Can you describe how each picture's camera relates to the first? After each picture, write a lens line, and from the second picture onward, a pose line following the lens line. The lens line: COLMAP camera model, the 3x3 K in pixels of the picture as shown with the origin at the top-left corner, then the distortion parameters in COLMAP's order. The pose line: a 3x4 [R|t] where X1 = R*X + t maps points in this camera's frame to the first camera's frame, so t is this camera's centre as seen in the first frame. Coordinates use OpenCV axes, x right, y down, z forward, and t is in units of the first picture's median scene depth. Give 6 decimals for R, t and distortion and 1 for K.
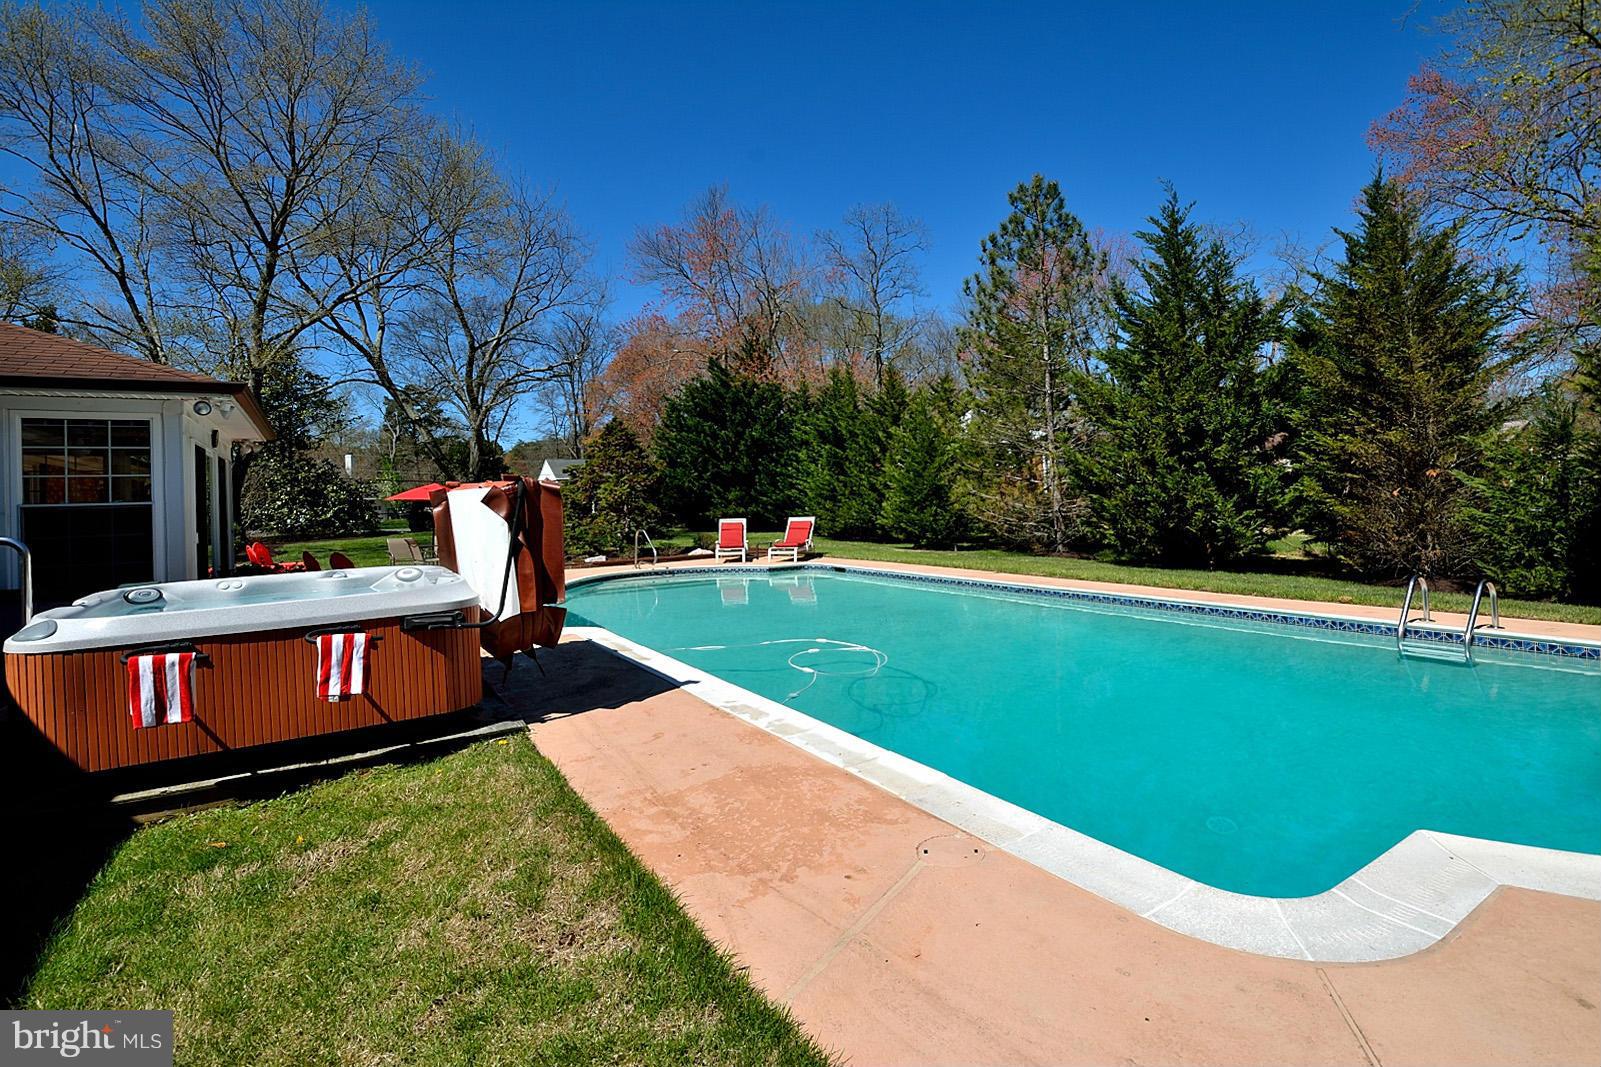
lens RADIAL K [[625.5, 0, 758.4], [0, 625.5, 491.9], [0, 0, 1]] dist [-0.010587, -0.000088]
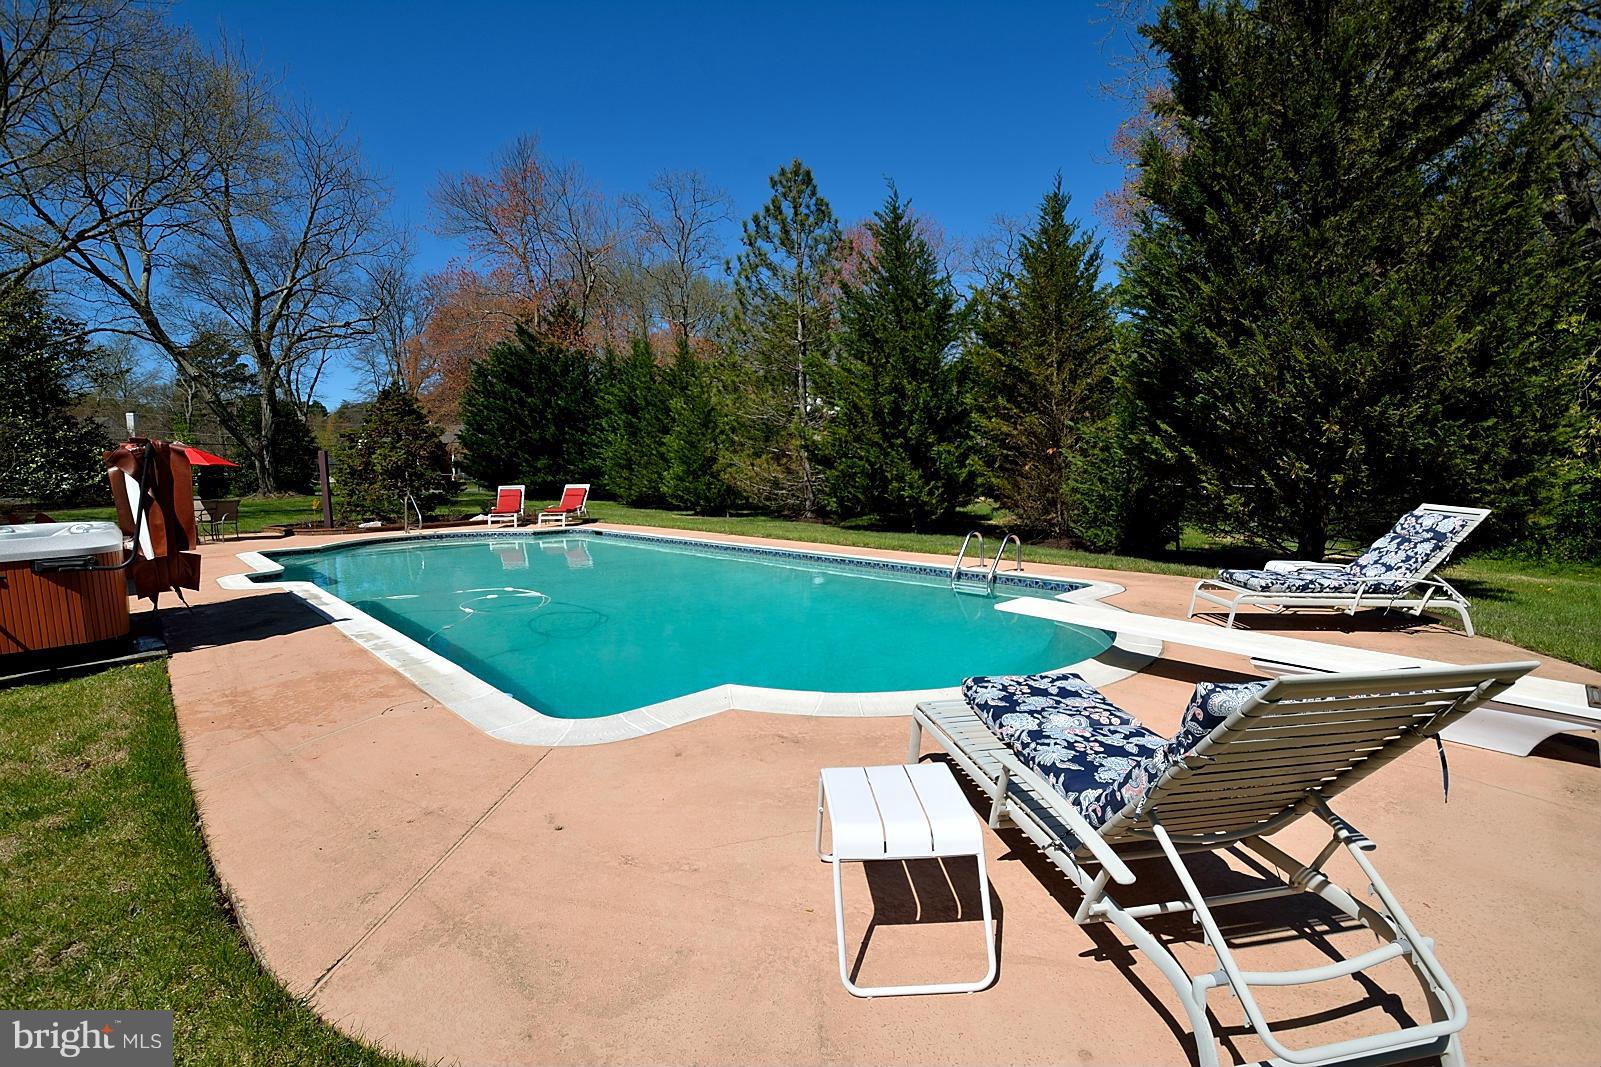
lens RADIAL K [[622.4, 0, 679.1], [0, 622.4, 526.4], [0, 0, 1]] dist [-0.010226, -0.000062]
pose [[0.989787, -0.000120, 0.142556, 0.085108], [-0.014630, 0.994634, 0.102421, 0.000885], [-0.141804, -0.103460, 0.984473, -0.052508]]
